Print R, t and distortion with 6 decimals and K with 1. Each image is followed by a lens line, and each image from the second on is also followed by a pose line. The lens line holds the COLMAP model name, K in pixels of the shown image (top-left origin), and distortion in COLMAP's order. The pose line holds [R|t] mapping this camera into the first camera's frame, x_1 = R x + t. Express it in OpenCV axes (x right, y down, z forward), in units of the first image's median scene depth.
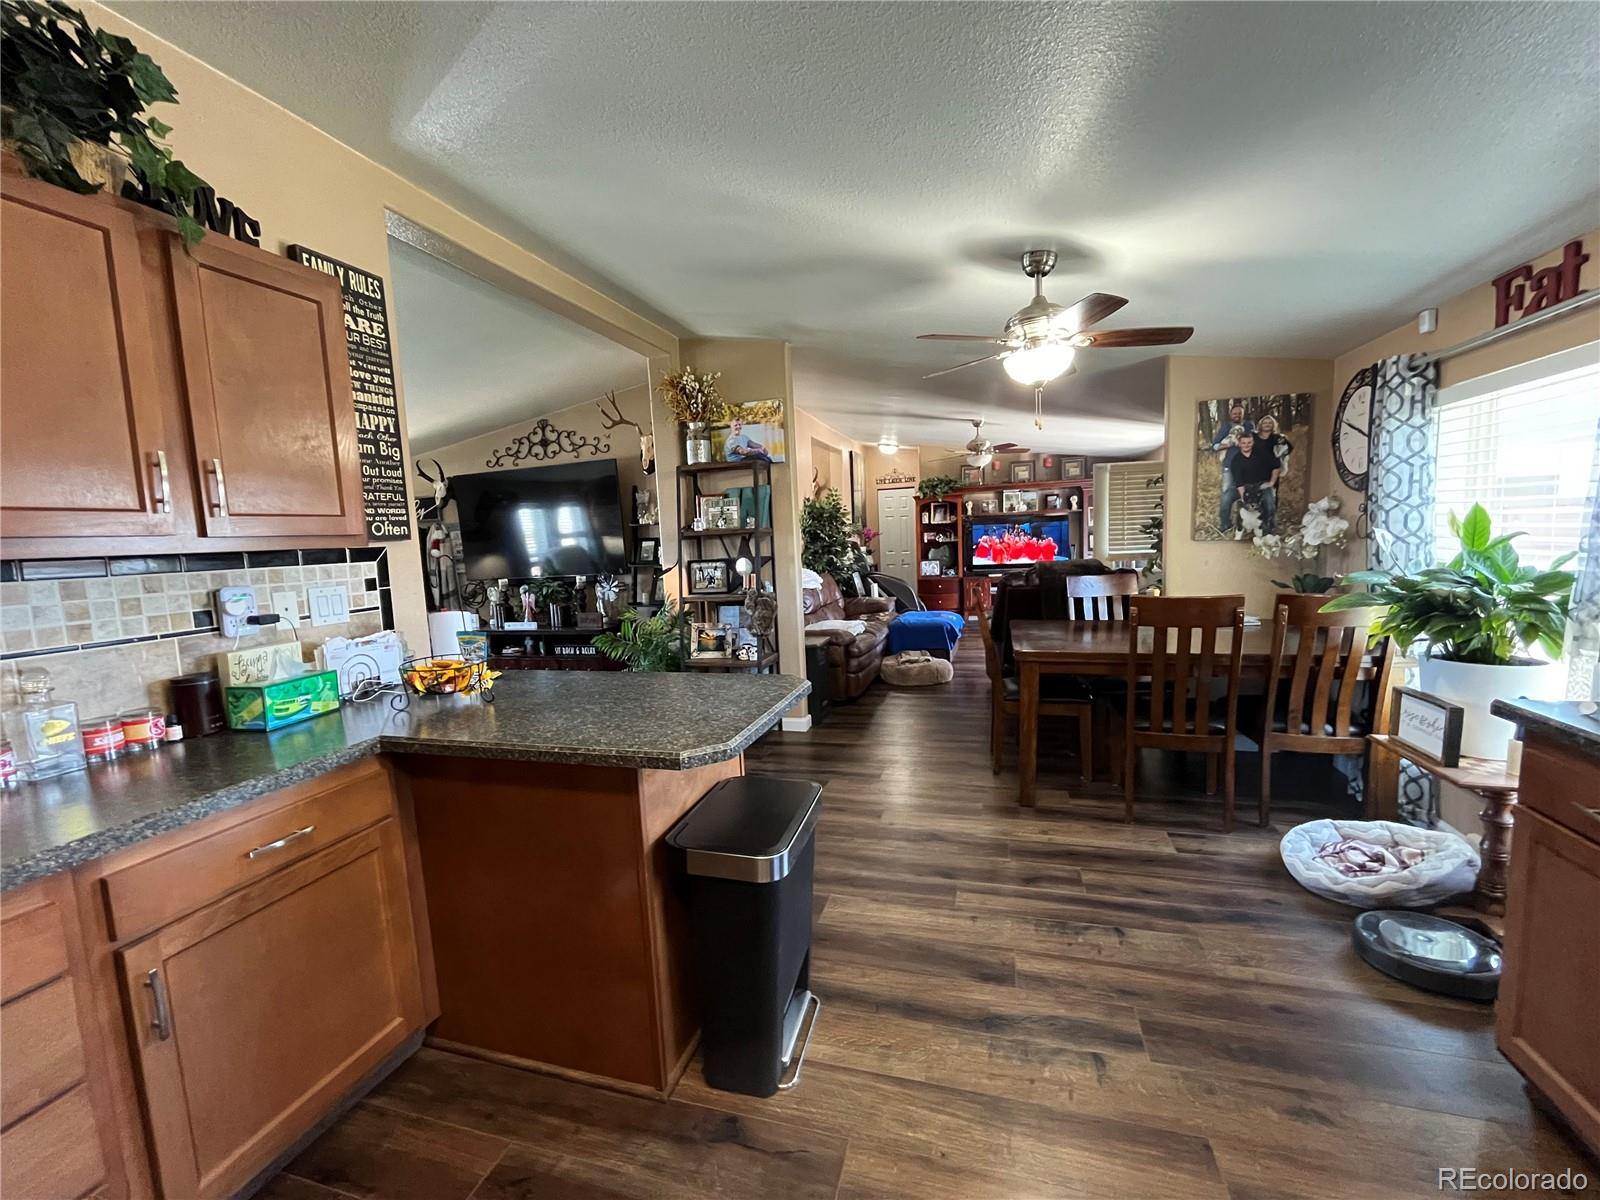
lens RADIAL K [[654.9, 0, 797.7], [0, 654.9, 603.0], [0, 0, 1]] dist [-0.003695, 0.000498]
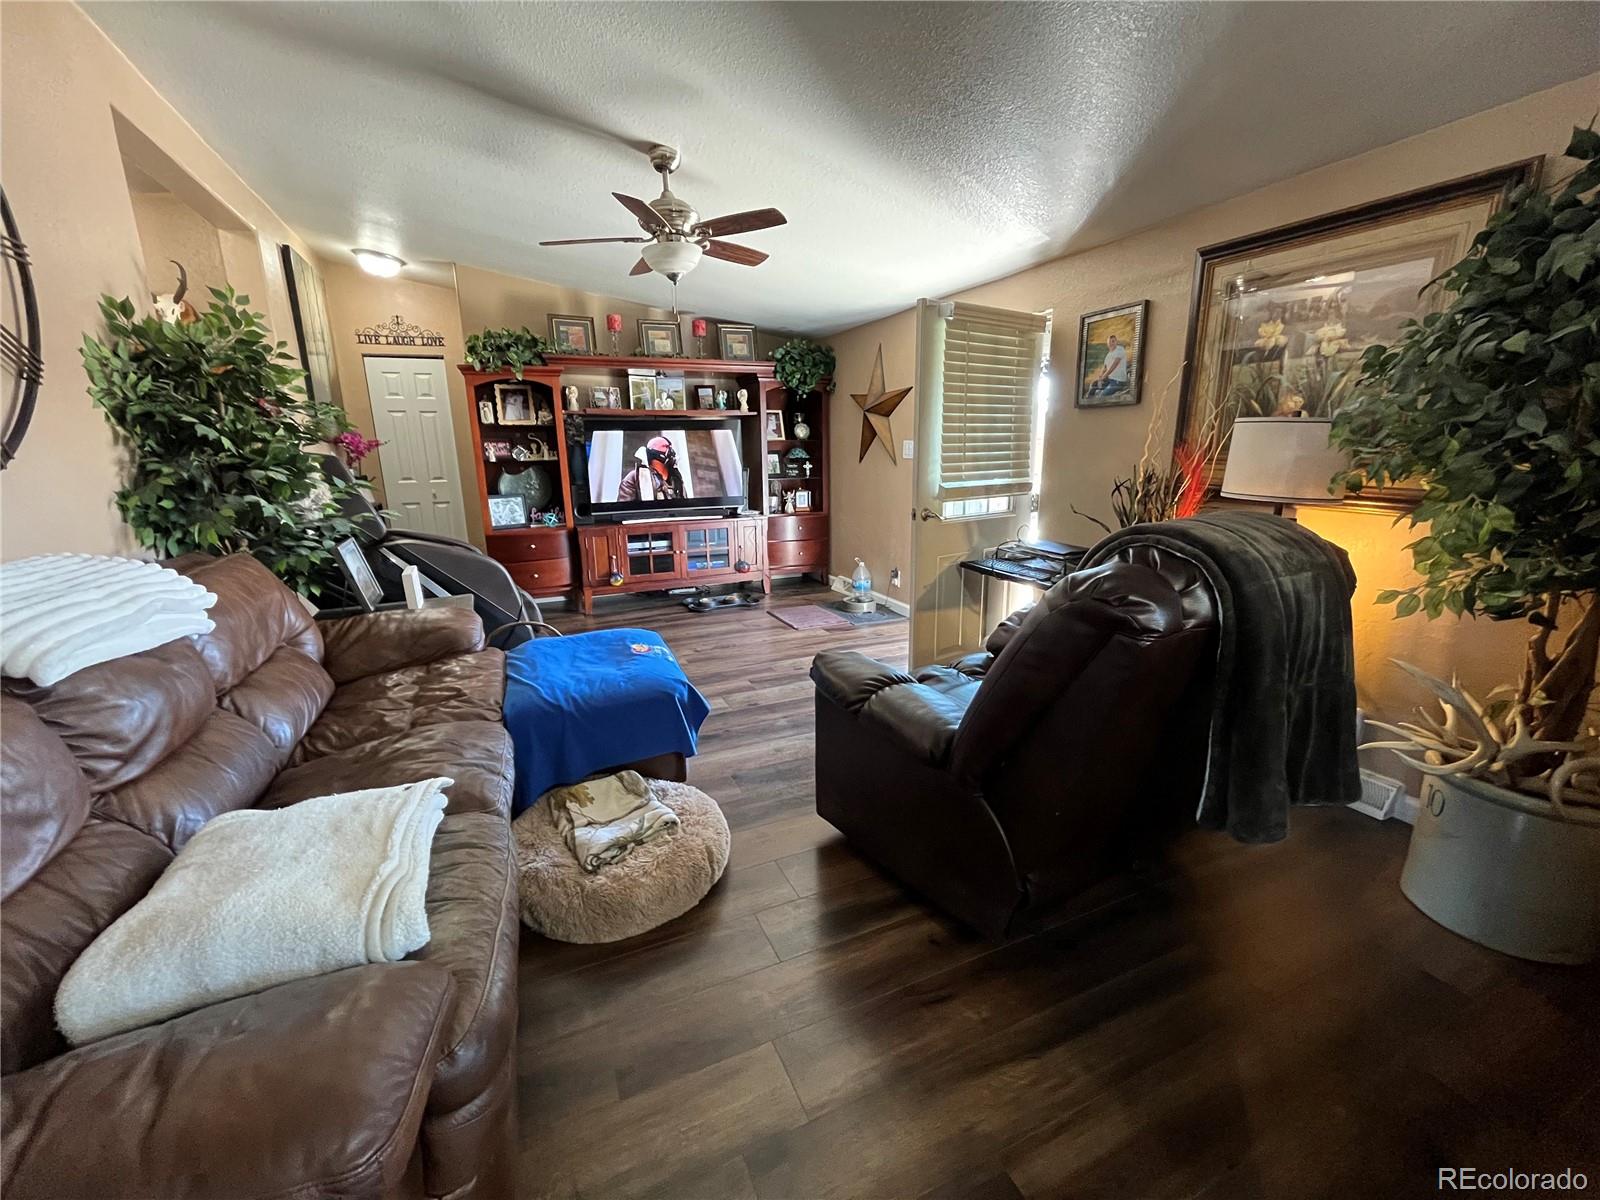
lens RADIAL K [[654.9, 0, 798.2], [0, 654.9, 611.9], [0, 0, 1]] dist [-0.003695, 0.000498]
pose [[0.758535, -0.129185, 0.638698, 0.034328], [0.046055, 0.988329, 0.145206, -0.040490], [-0.650003, -0.080729, 0.755632, 0.459393]]
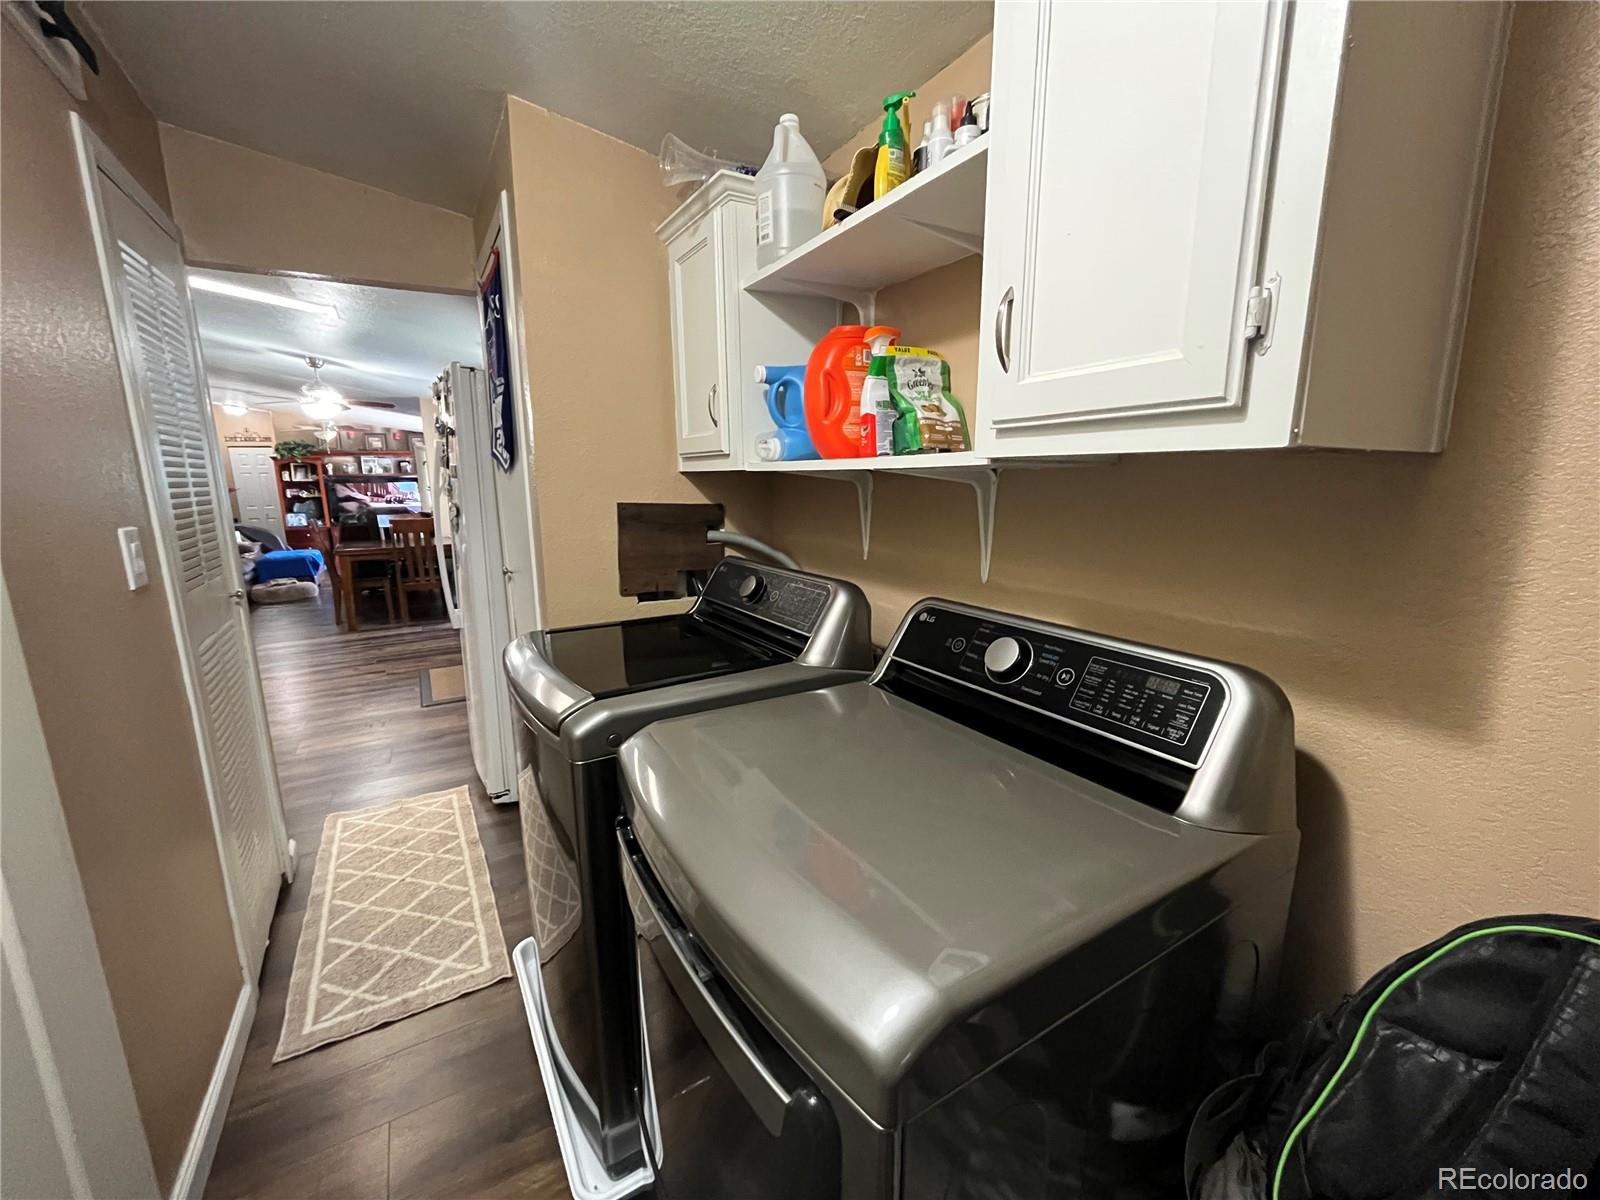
lens RADIAL K [[654.9, 0, 804.3], [0, 654.9, 604.4], [0, 0, 1]] dist [-0.003695, 0.000498]
pose [[0.673619, -0.109783, 0.730880, -0.057651], [0.062925, 0.993835, 0.091285, 0.048648], [-0.736395, -0.015501, 0.676374, -0.470245]]
